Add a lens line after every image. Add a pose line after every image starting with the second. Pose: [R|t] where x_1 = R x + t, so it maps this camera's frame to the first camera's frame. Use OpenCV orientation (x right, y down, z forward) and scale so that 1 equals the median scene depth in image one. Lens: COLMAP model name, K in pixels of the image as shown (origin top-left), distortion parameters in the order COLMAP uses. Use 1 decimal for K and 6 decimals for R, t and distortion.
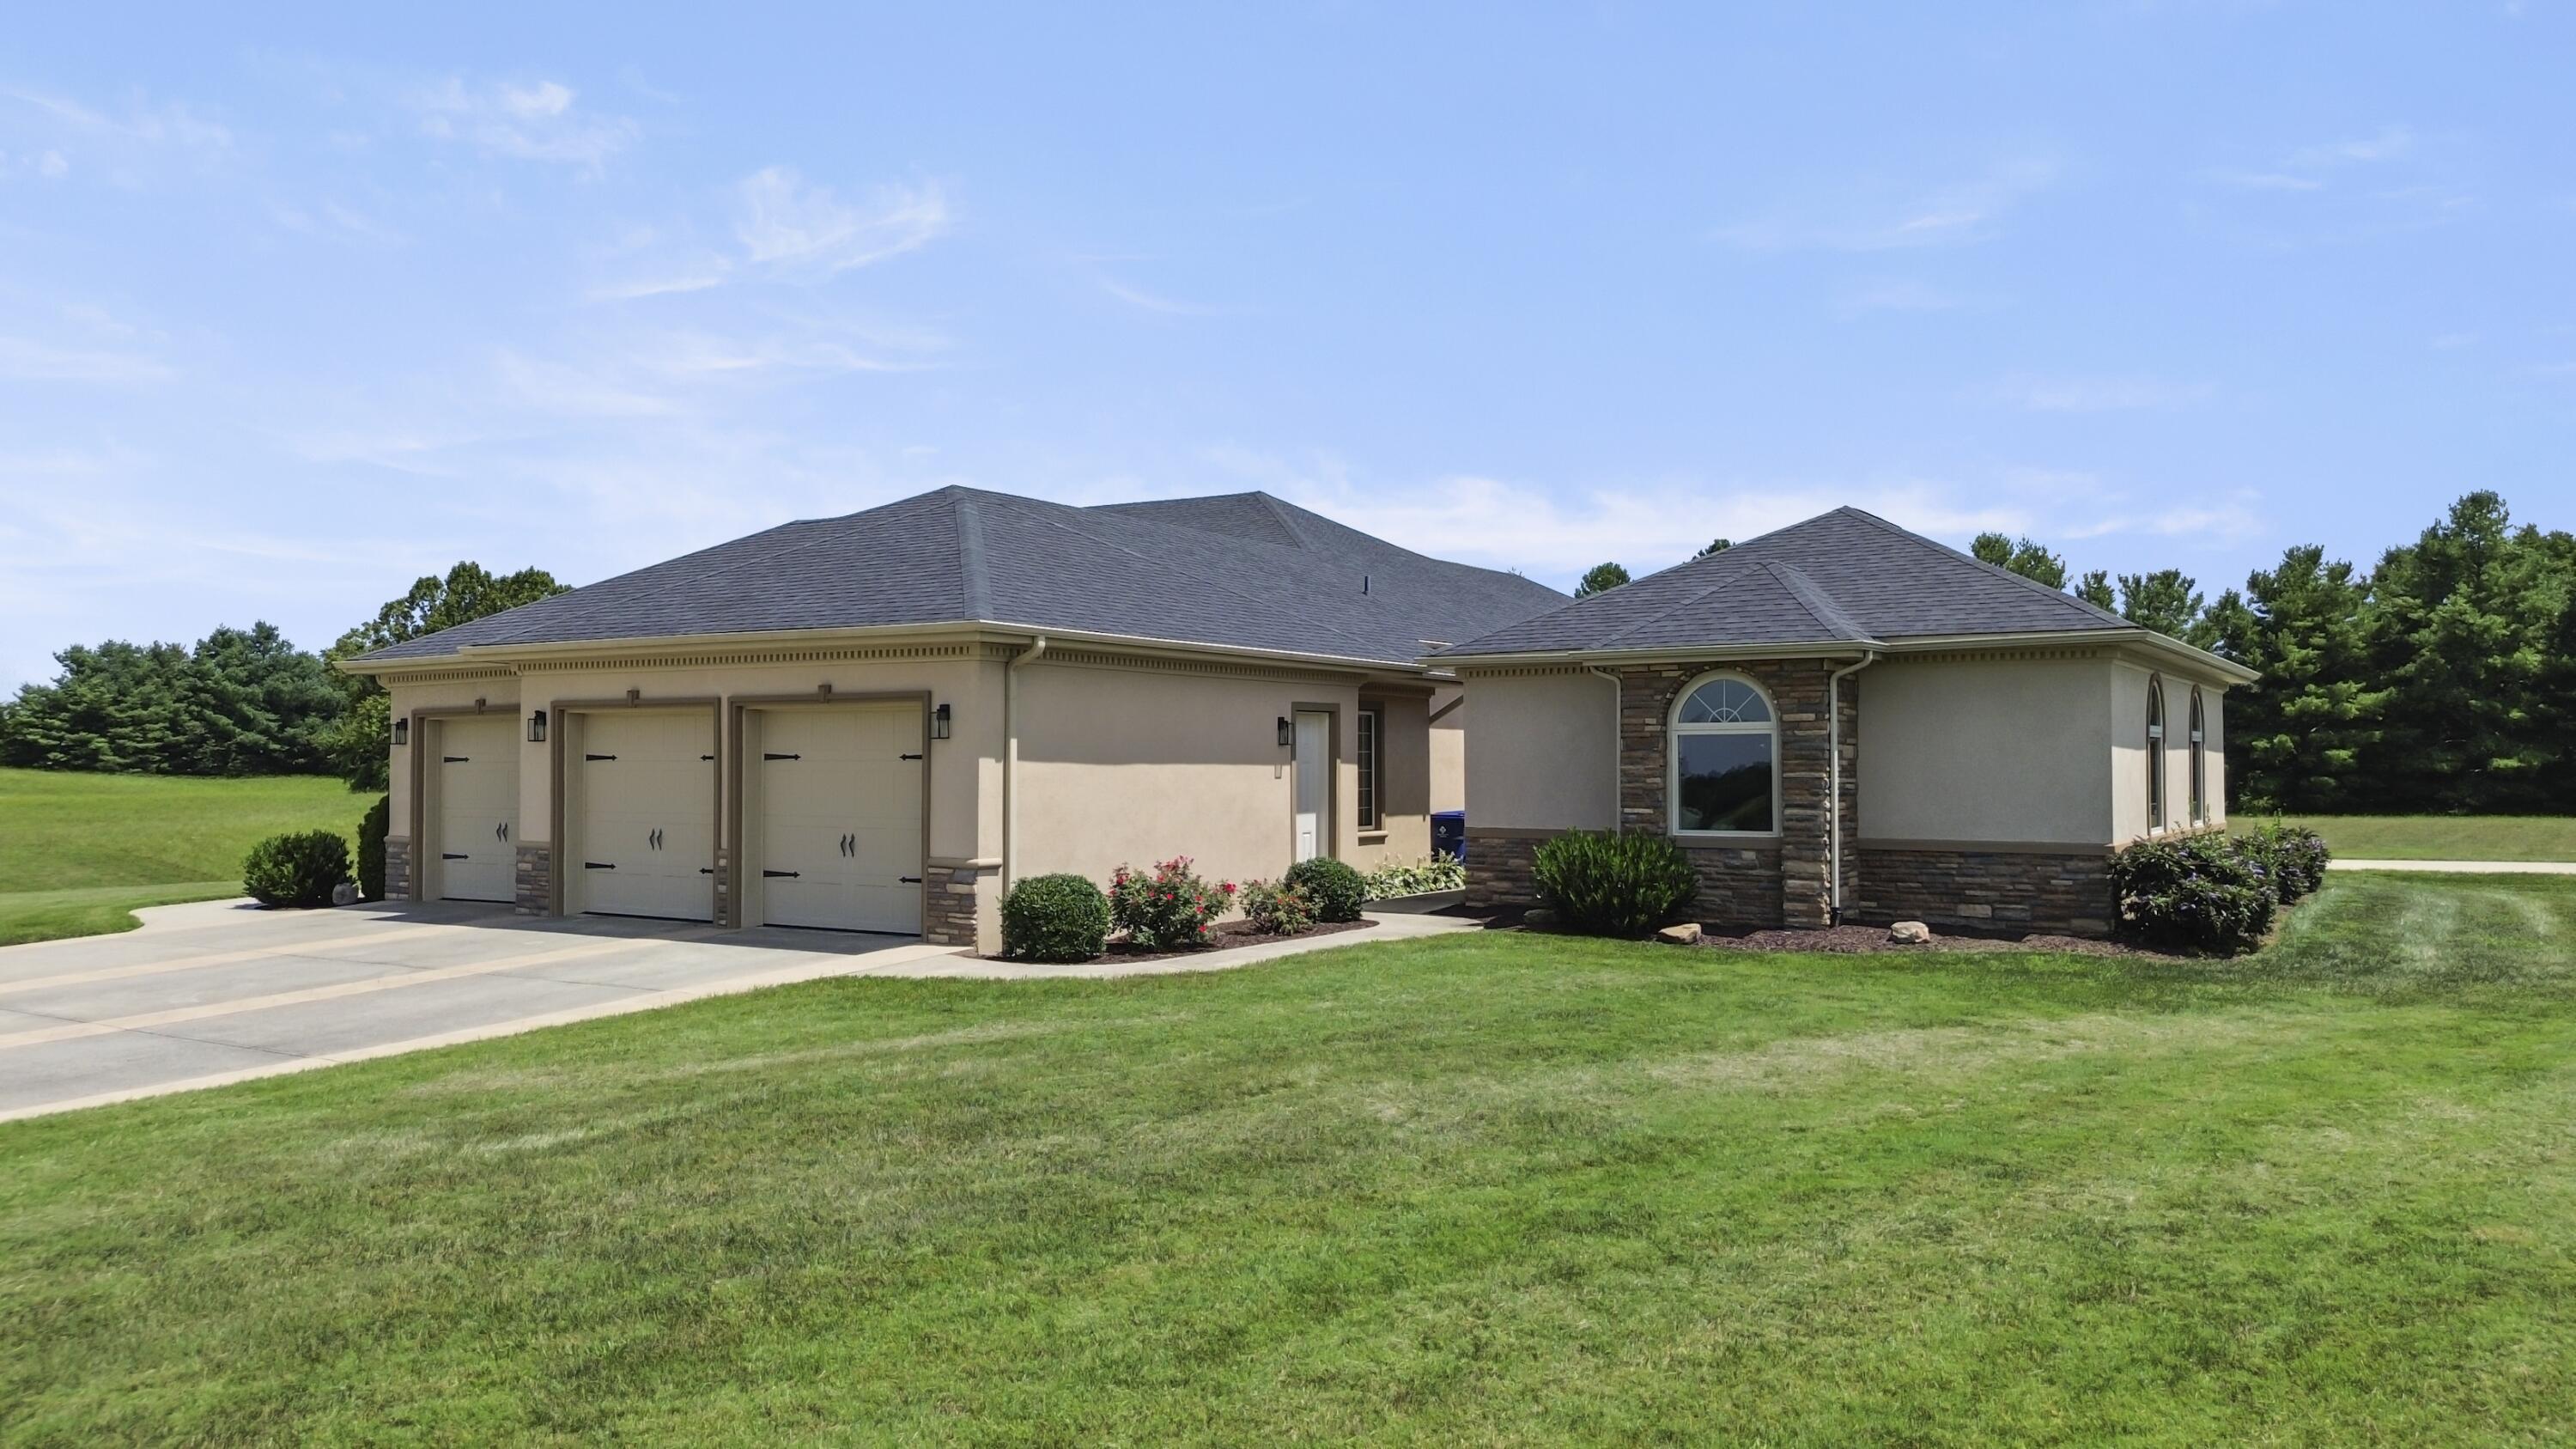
lens RADIAL K [[1826.8, 0, 1294.3], [0, 1826.8, 727.0], [0, 0, 1]] dist [0.070810, -0.072237]
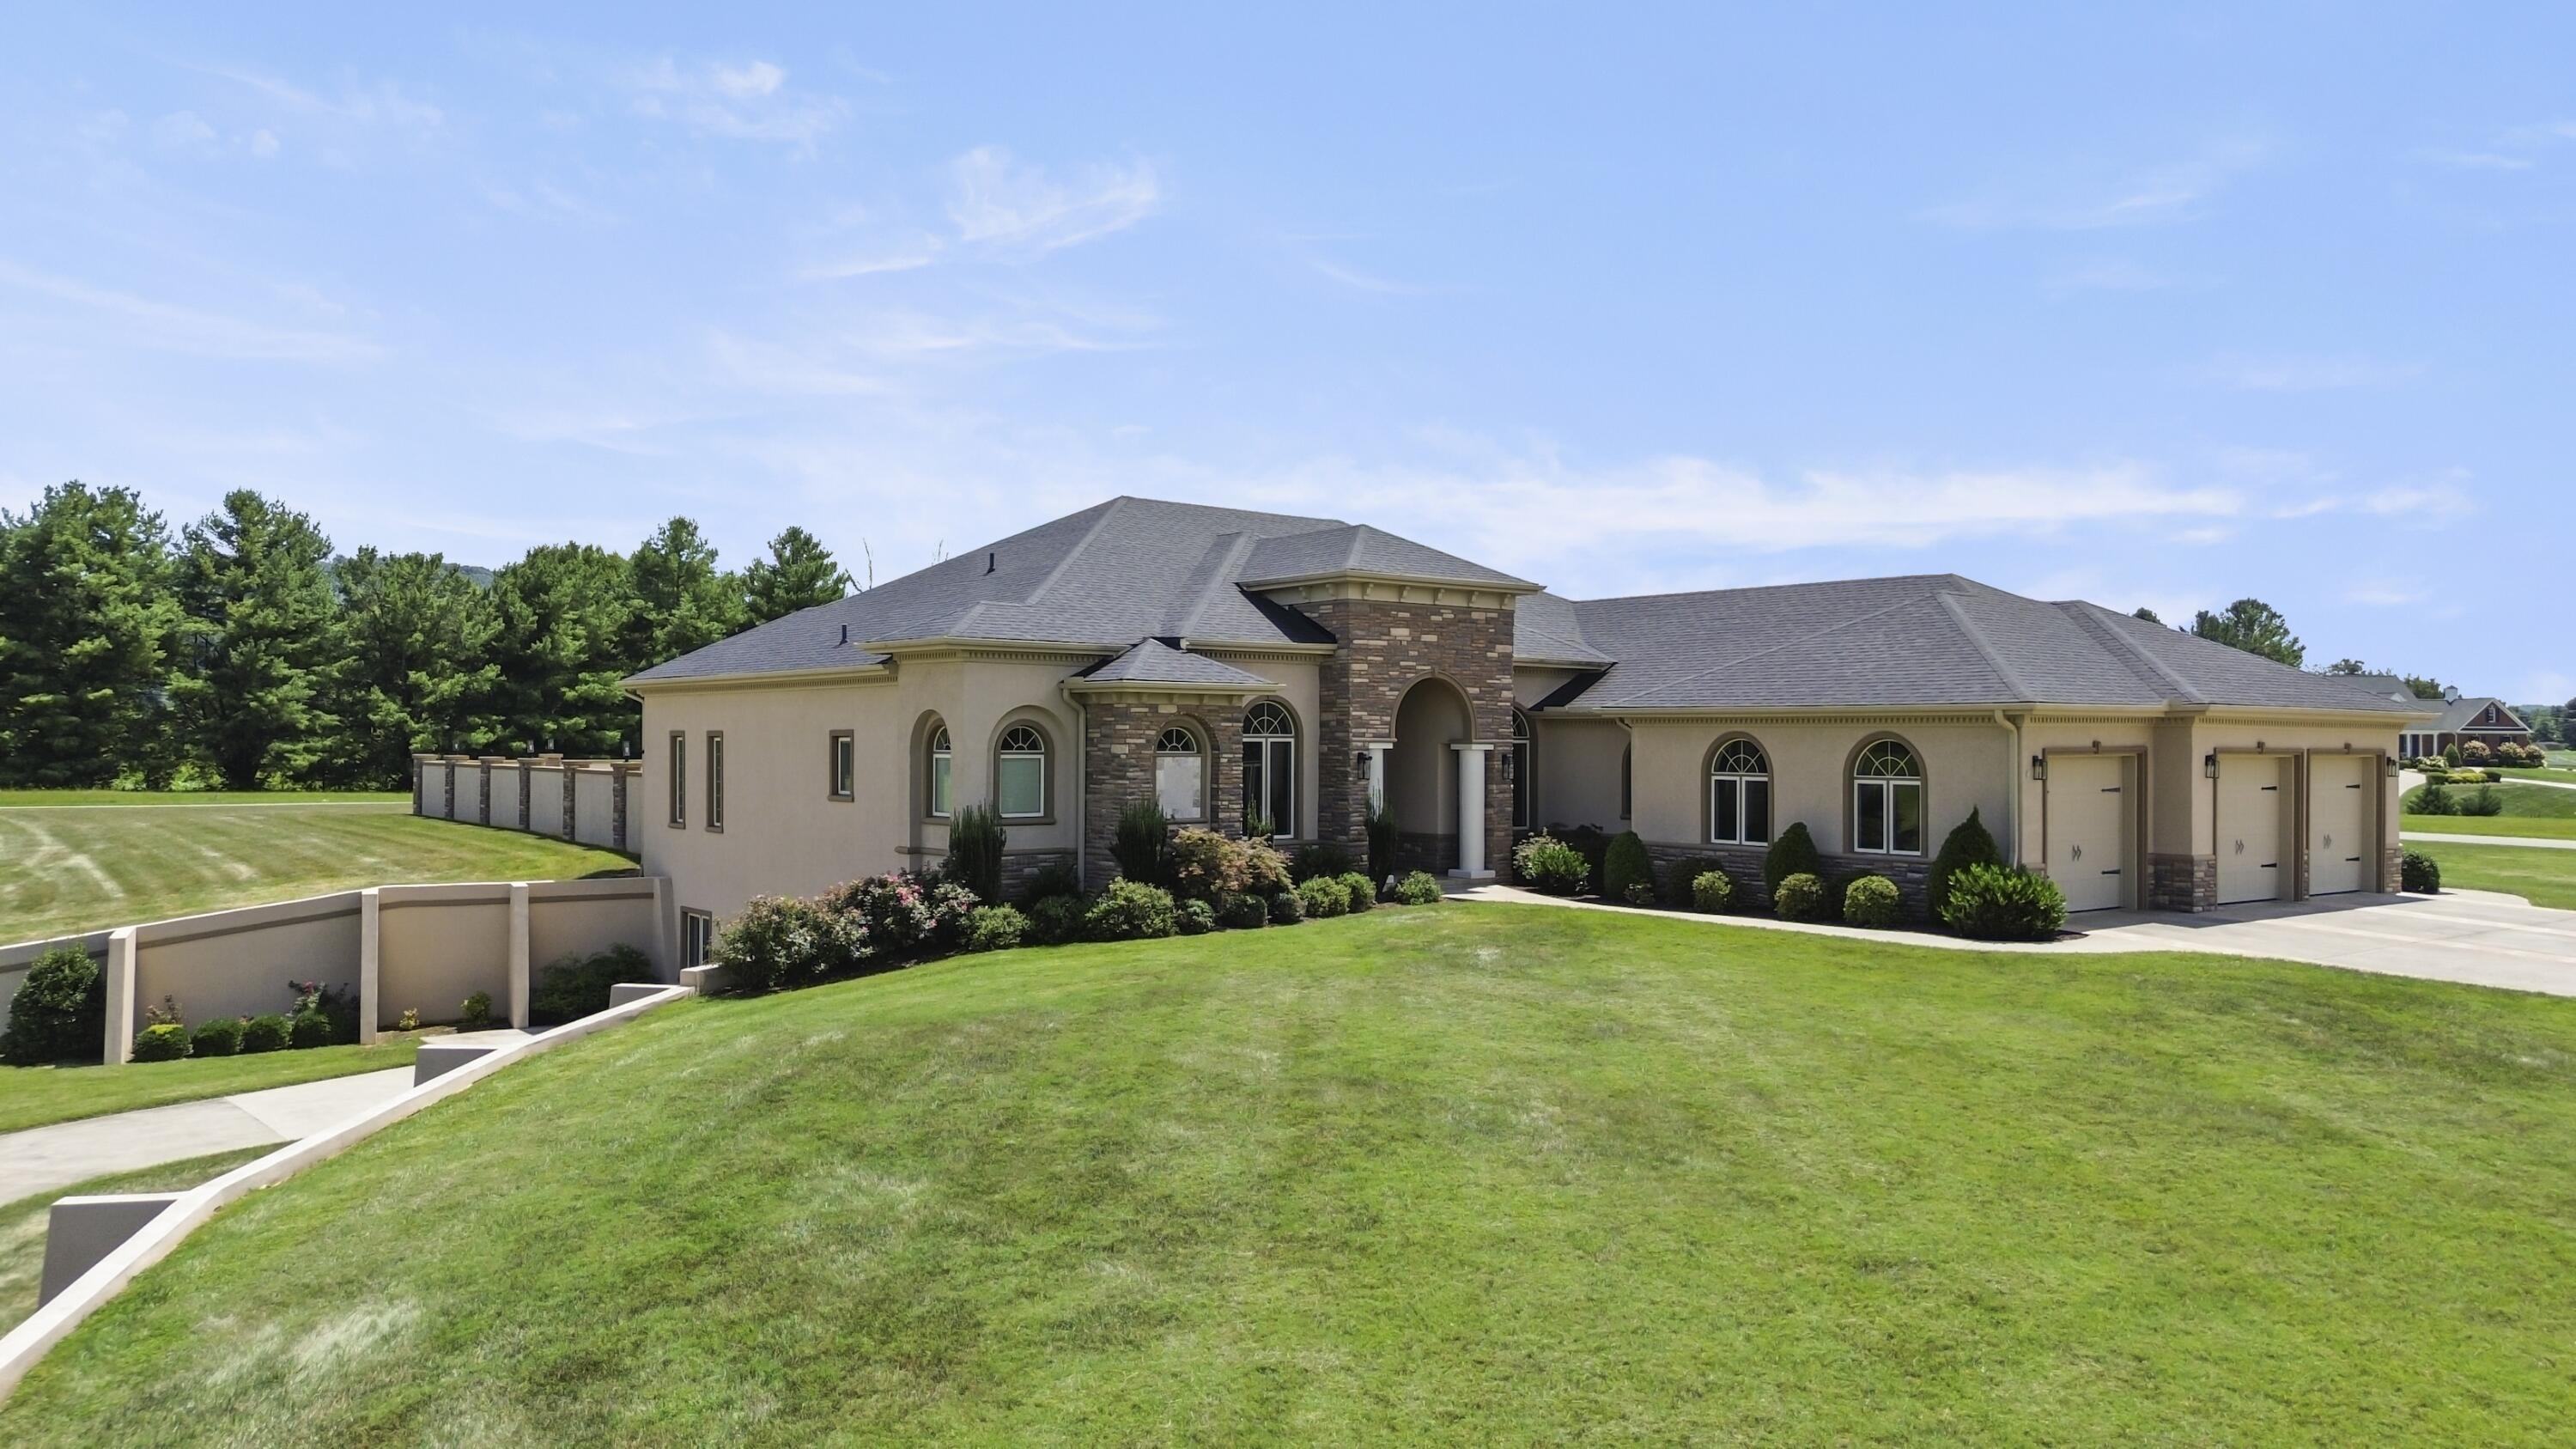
lens RADIAL K [[1826.8, 0, 1300.9], [0, 1826.8, 727.9], [0, 0, 1]] dist [0.070810, -0.072237]
pose [[0.314074, 0.006511, 0.949376, -0.380128], [-0.026107, 0.999658, 0.001781, -0.002720], [-0.949040, -0.025345, 0.314136, 0.242752]]
